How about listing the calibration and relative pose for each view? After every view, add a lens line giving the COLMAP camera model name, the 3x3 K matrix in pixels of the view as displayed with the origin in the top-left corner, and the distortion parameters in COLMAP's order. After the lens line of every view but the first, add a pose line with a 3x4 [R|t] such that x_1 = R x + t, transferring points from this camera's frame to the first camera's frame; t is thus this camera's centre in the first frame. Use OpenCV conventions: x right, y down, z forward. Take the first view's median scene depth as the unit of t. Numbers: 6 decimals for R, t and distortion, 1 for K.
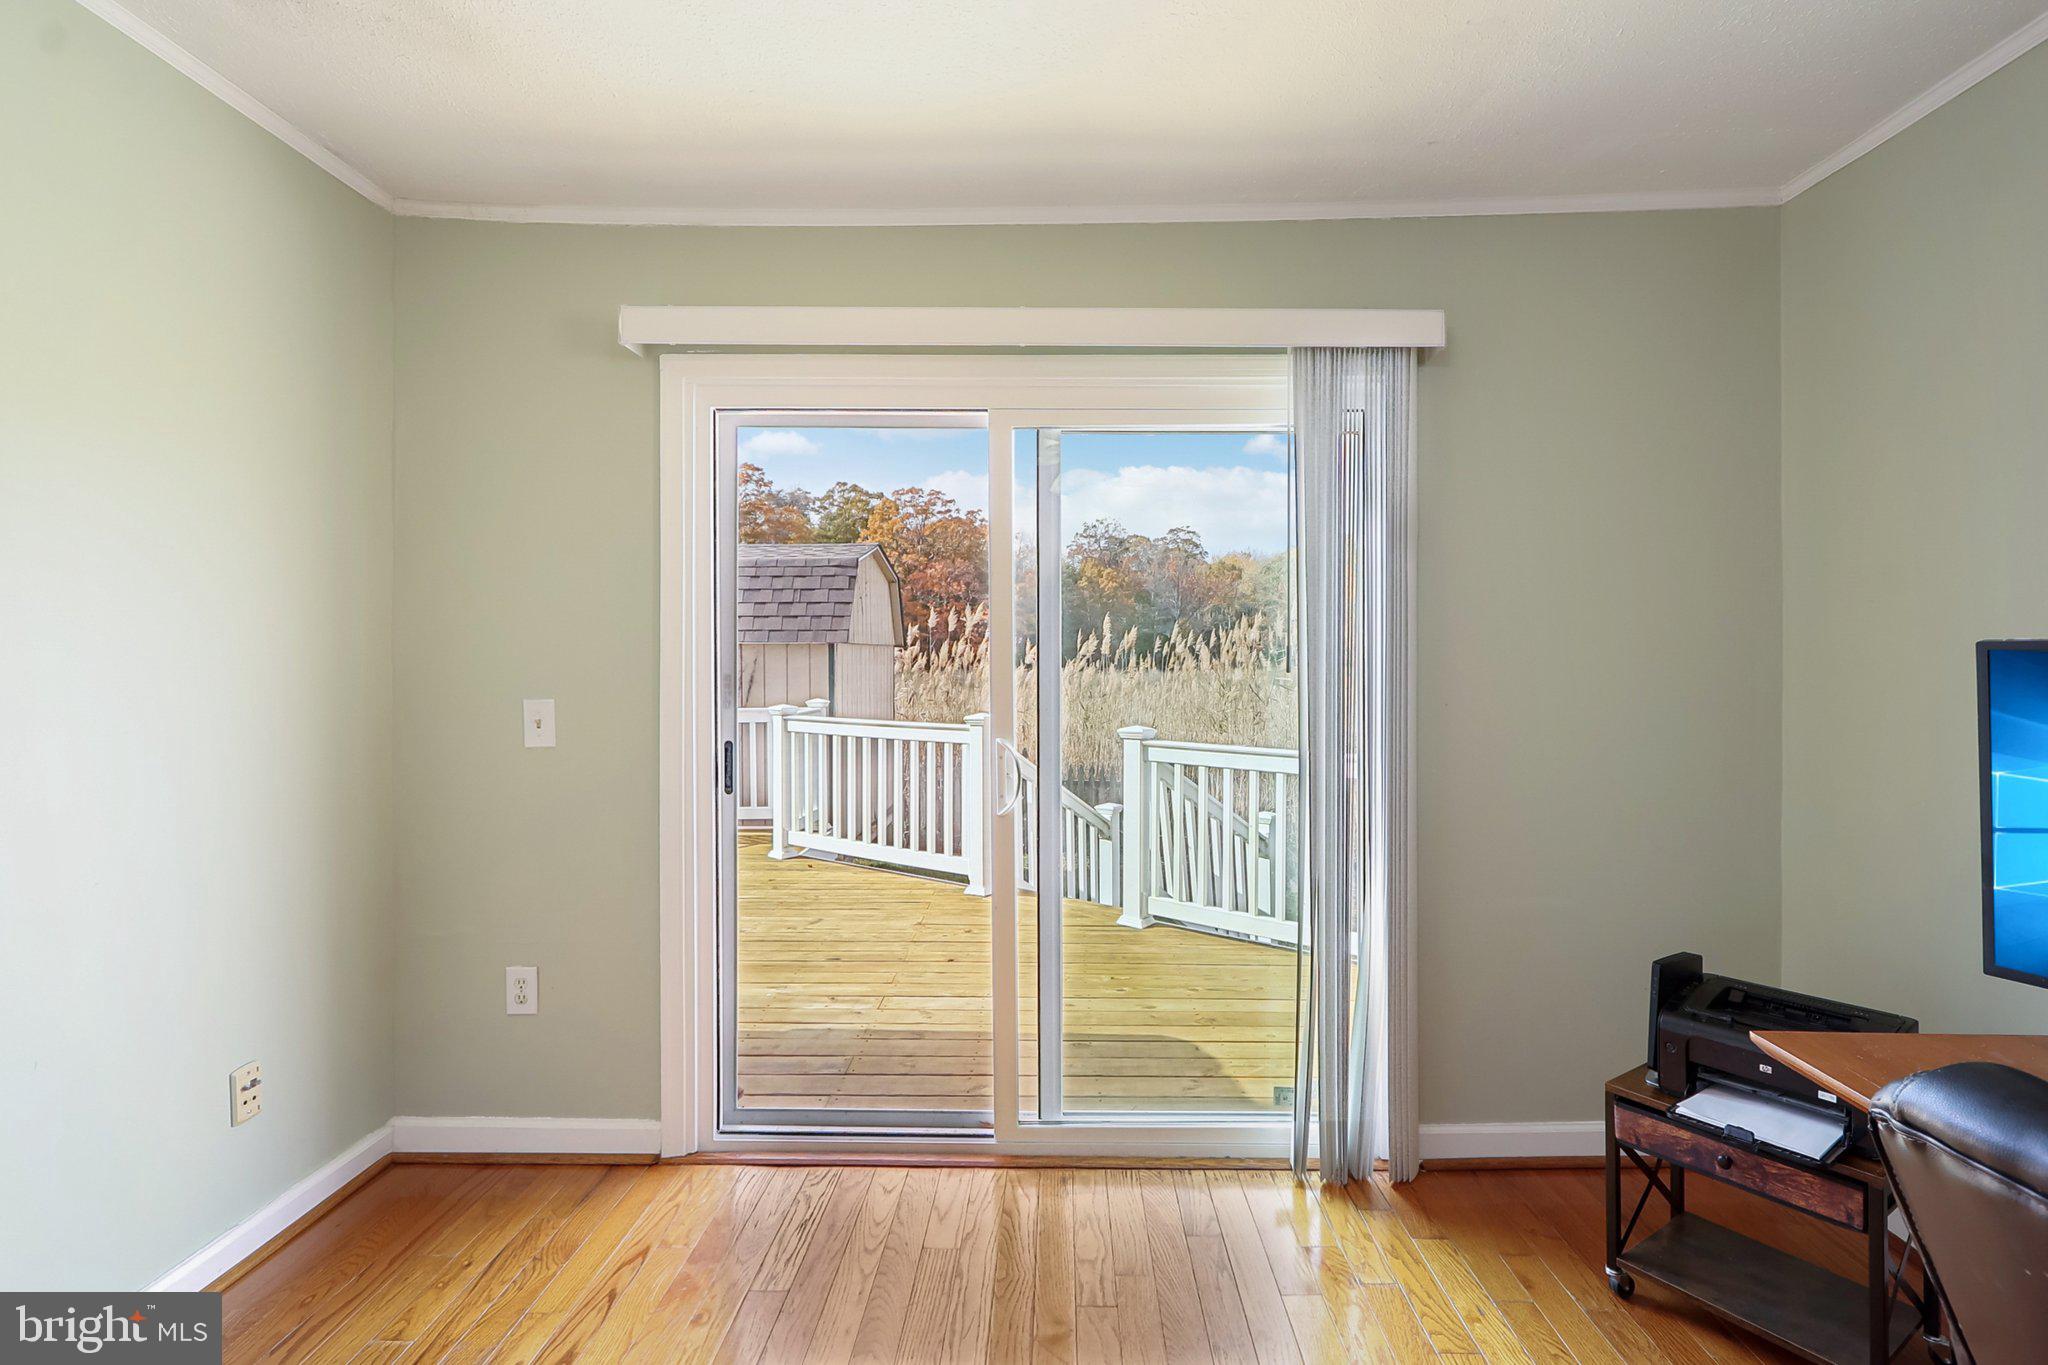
lens RADIAL K [[935.6, 0, 1104.9], [0, 935.6, 663.6], [0, 0, 1]] dist [0.000229, -0.000084]
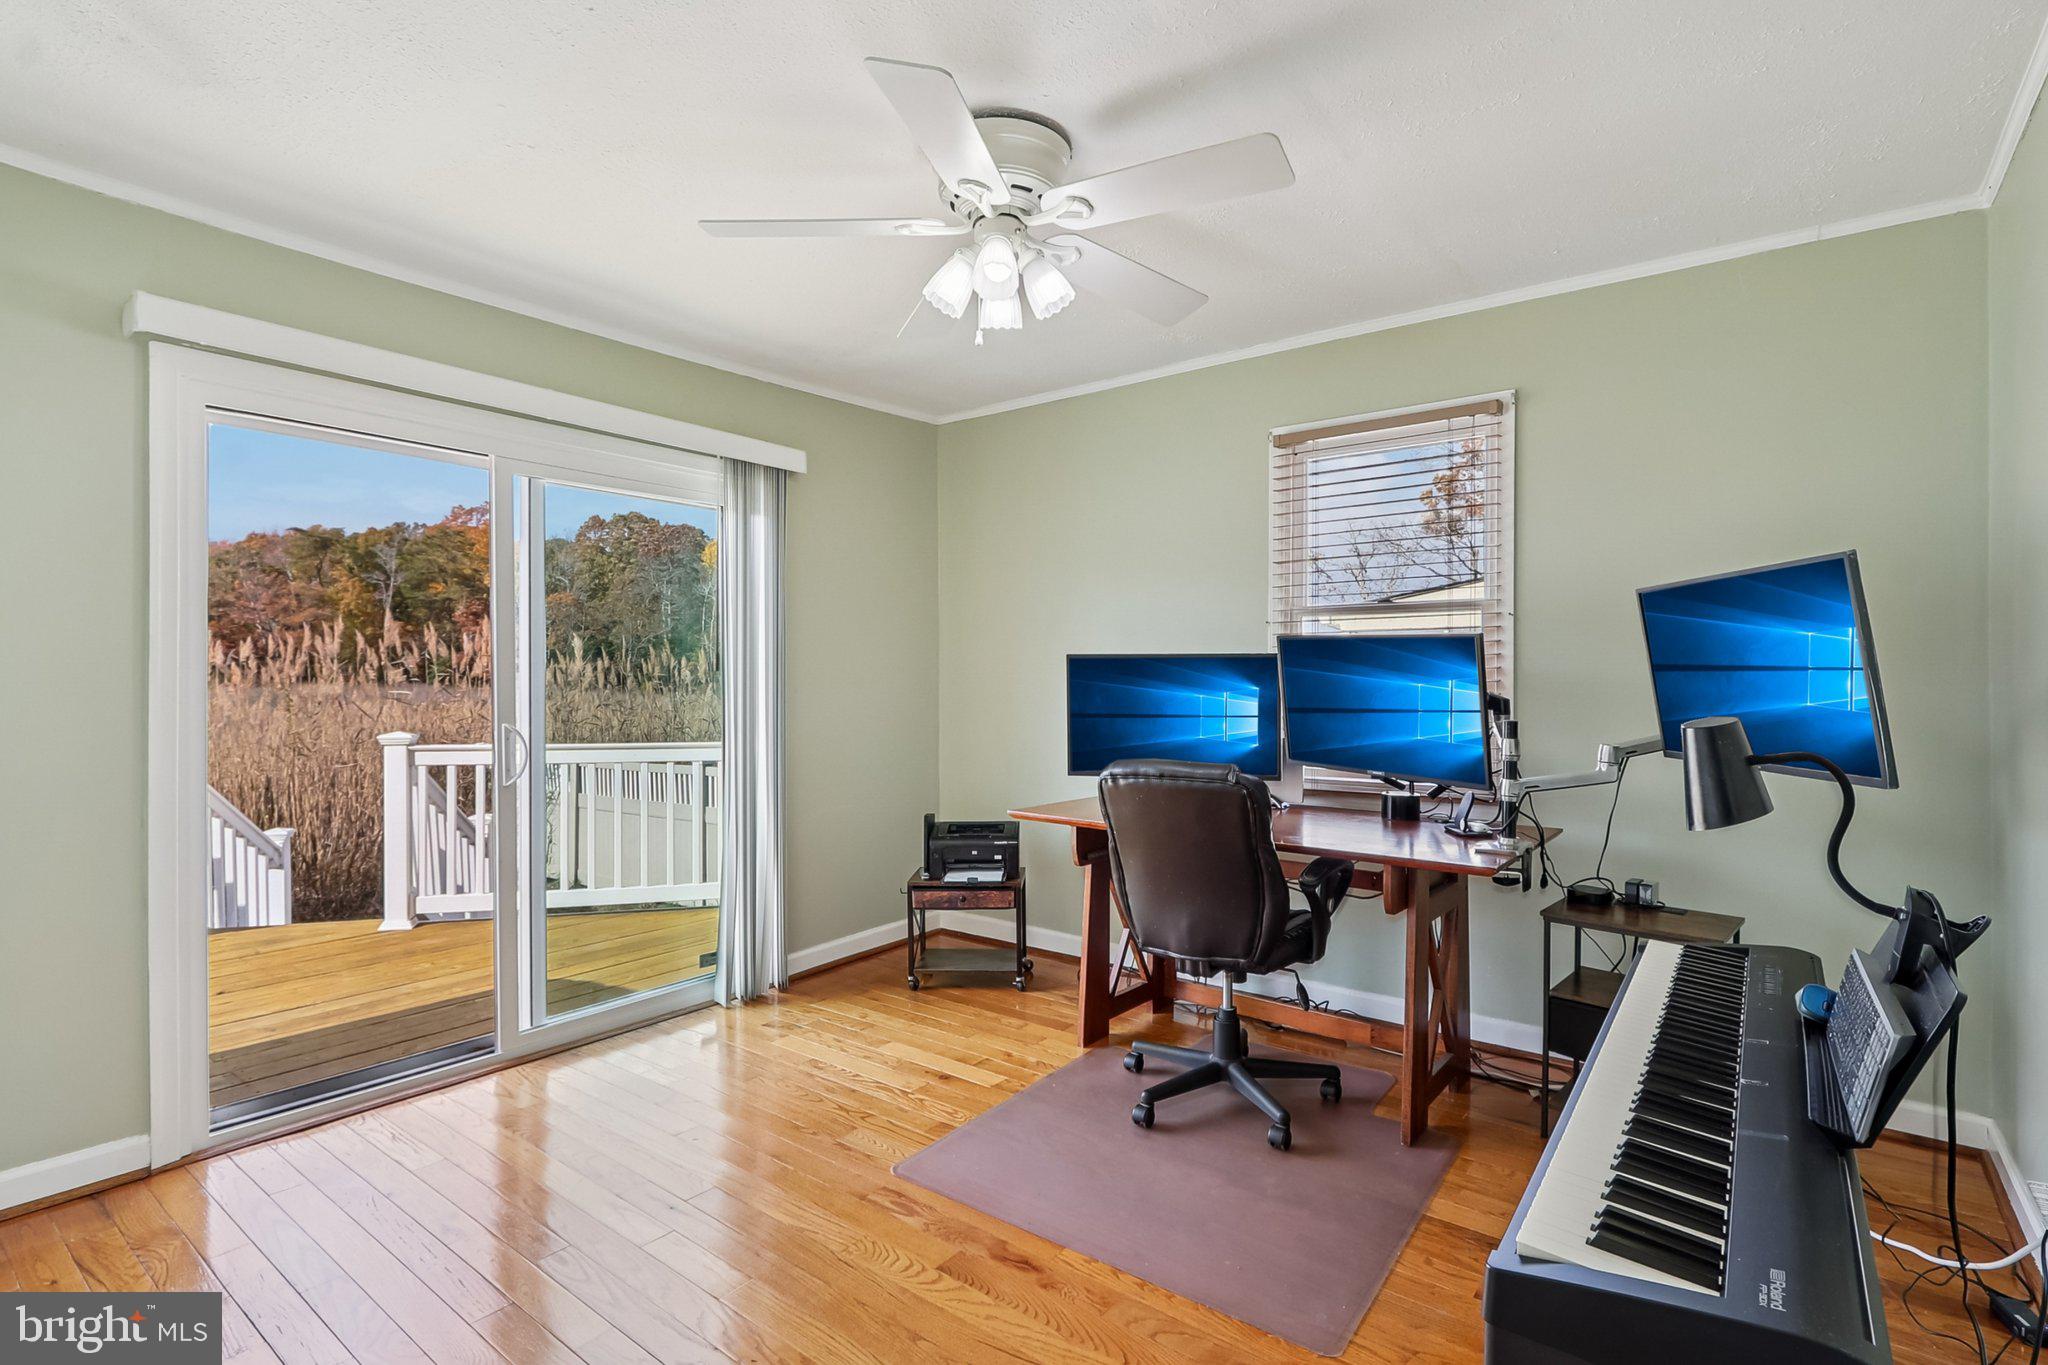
lens RADIAL K [[943.6, 0, 1019.3], [0, 943.6, 672.2], [0, 0, 1]] dist [-0.000775, -0.000179]
pose [[0.618295, 0.002863, 0.785941, -0.686434], [0.005359, 0.999955, -0.007859, 0.025759], [-0.785928, 0.009071, 0.618252, -0.312130]]
